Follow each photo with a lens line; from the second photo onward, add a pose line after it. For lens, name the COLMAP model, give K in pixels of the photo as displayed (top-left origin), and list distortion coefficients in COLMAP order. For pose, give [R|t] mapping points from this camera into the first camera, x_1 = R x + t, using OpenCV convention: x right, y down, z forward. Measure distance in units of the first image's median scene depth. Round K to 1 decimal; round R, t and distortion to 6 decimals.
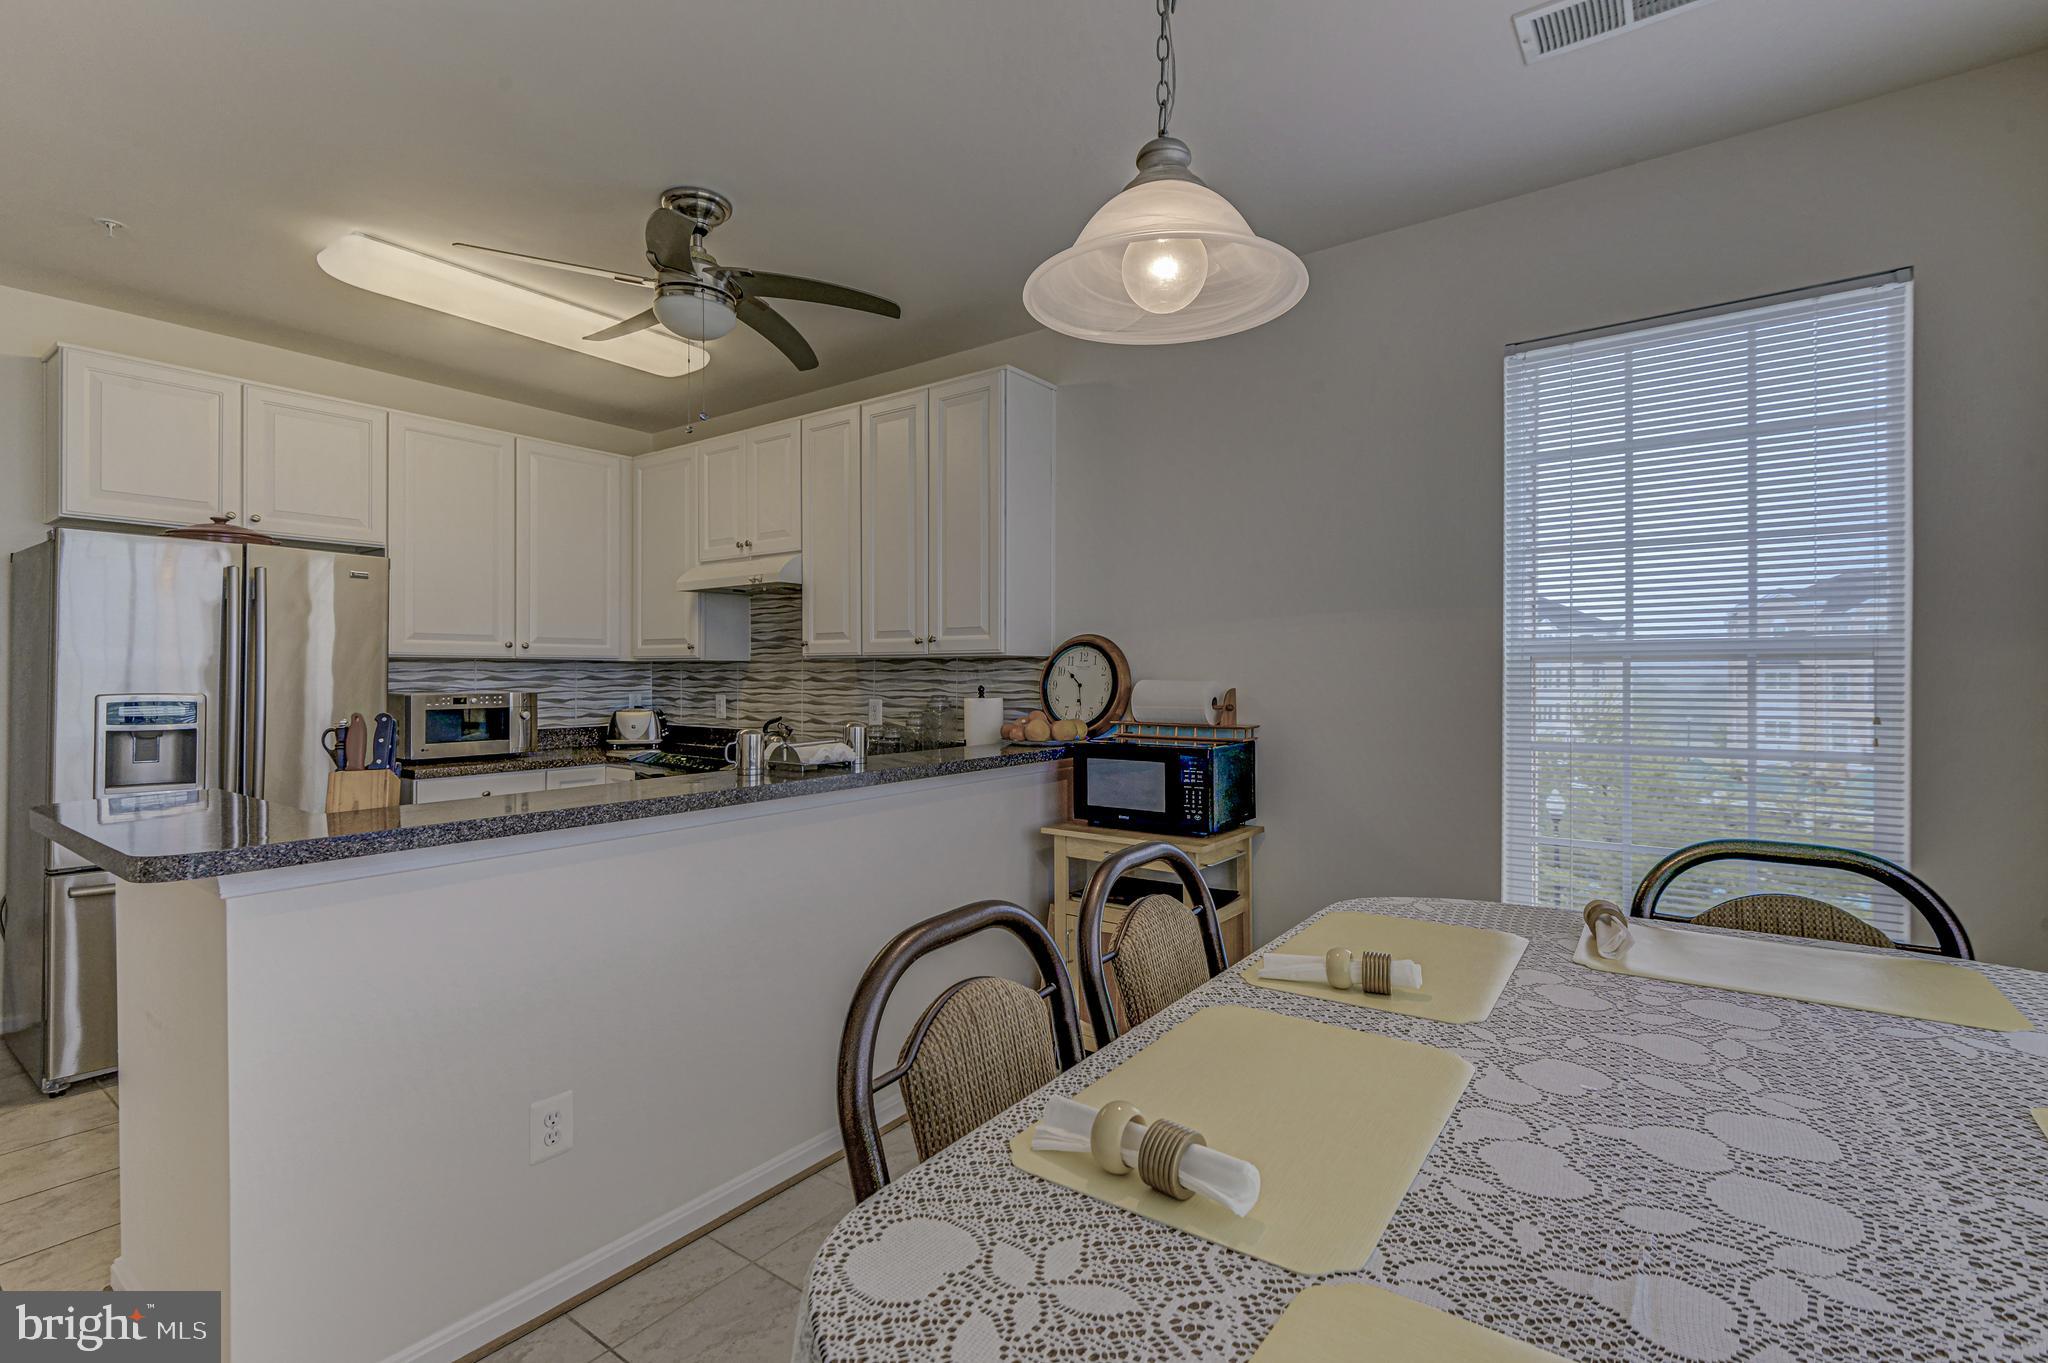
lens RADIAL K [[937.3, 0, 1023.1], [0, 937.3, 671.9], [0, 0, 1]] dist [0.001890, -0.000912]
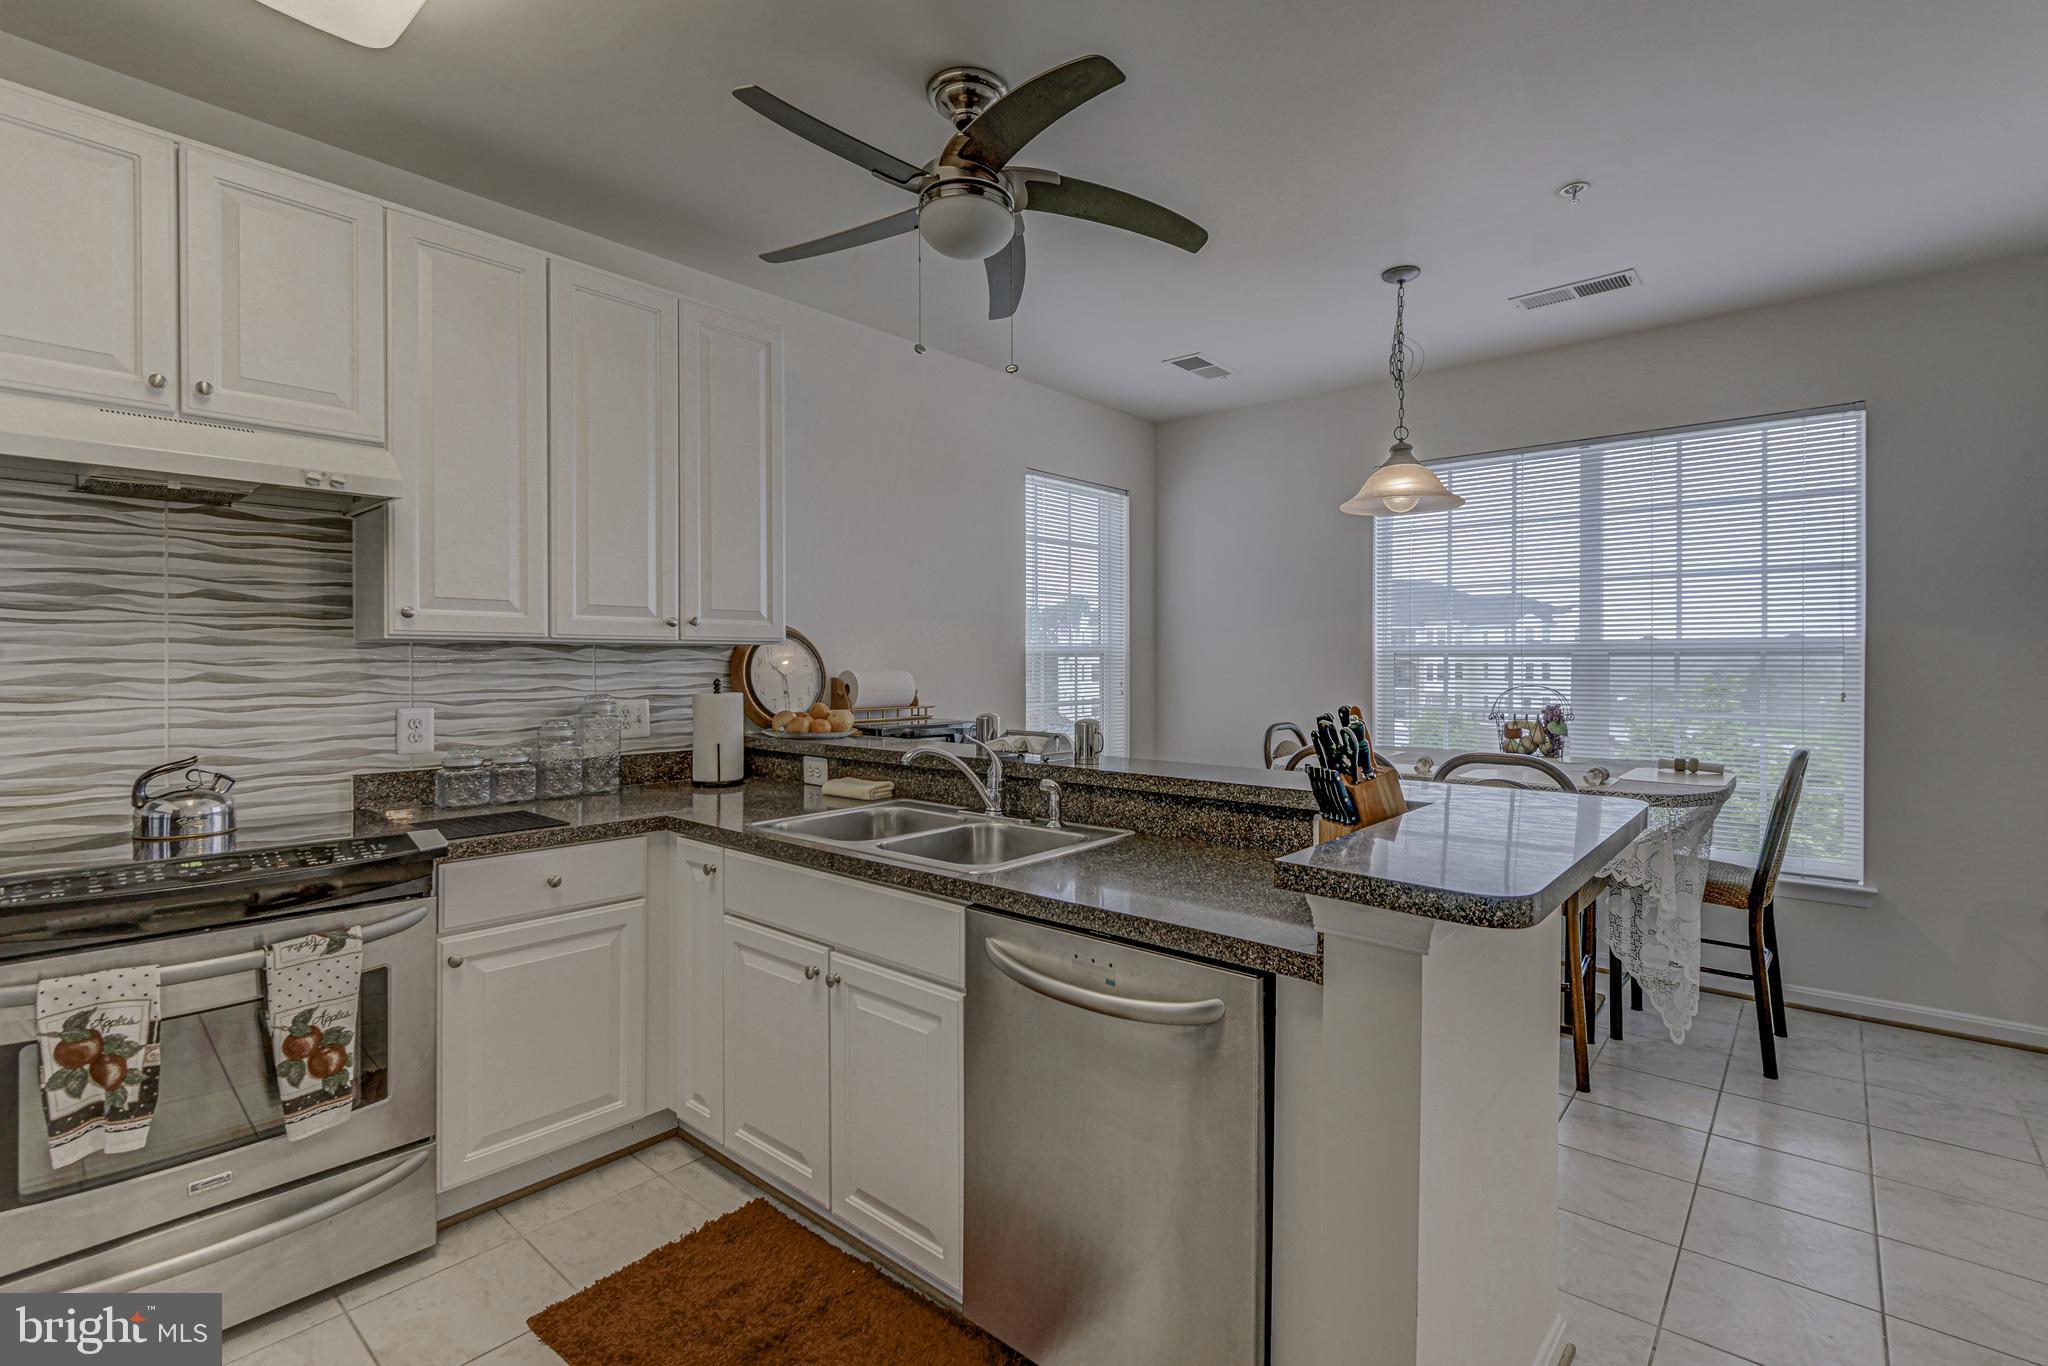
lens RADIAL K [[937.3, 0, 1023.1], [0, 937.3, 673.4], [0, 0, 1]] dist [0.001890, -0.000912]
pose [[0.081882, -0.011162, 0.996580, -0.750073], [0.001191, 0.999938, 0.011102, 0.000315], [-0.996641, 0.000278, 0.081890, 0.569866]]
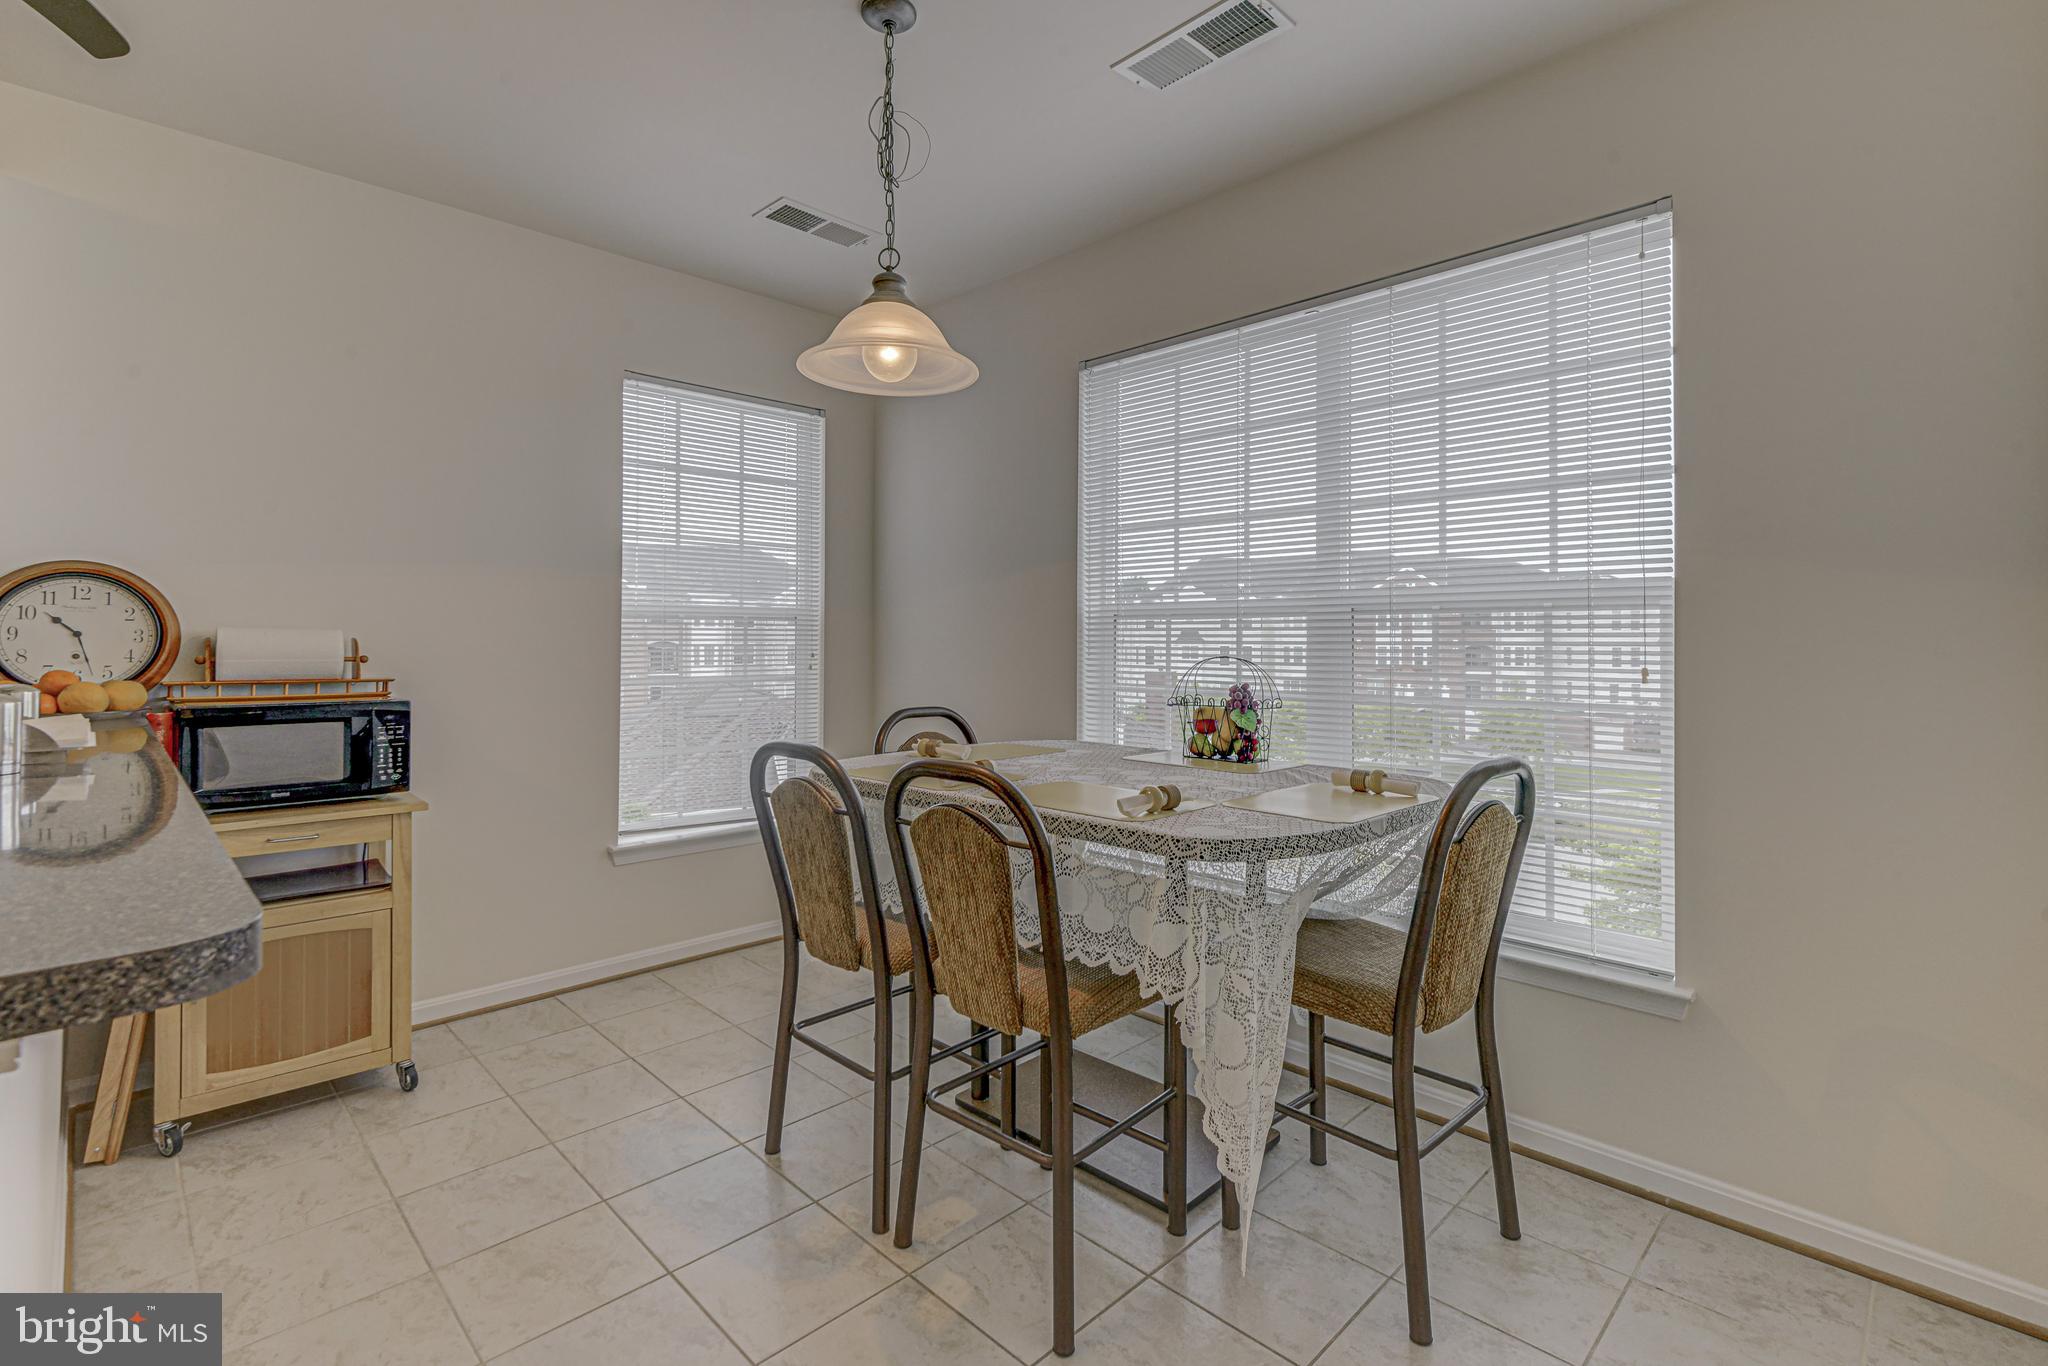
lens RADIAL K [[934.1, 0, 1029.8], [0, 934.1, 637.4], [0, 0, 1]] dist [0.001029, -0.000055]
pose [[0.160254, 0.007840, 0.987045, -0.425301], [-0.003607, 0.999966, -0.007357, 0.016175], [-0.987069, -0.002381, 0.160277, 0.166372]]
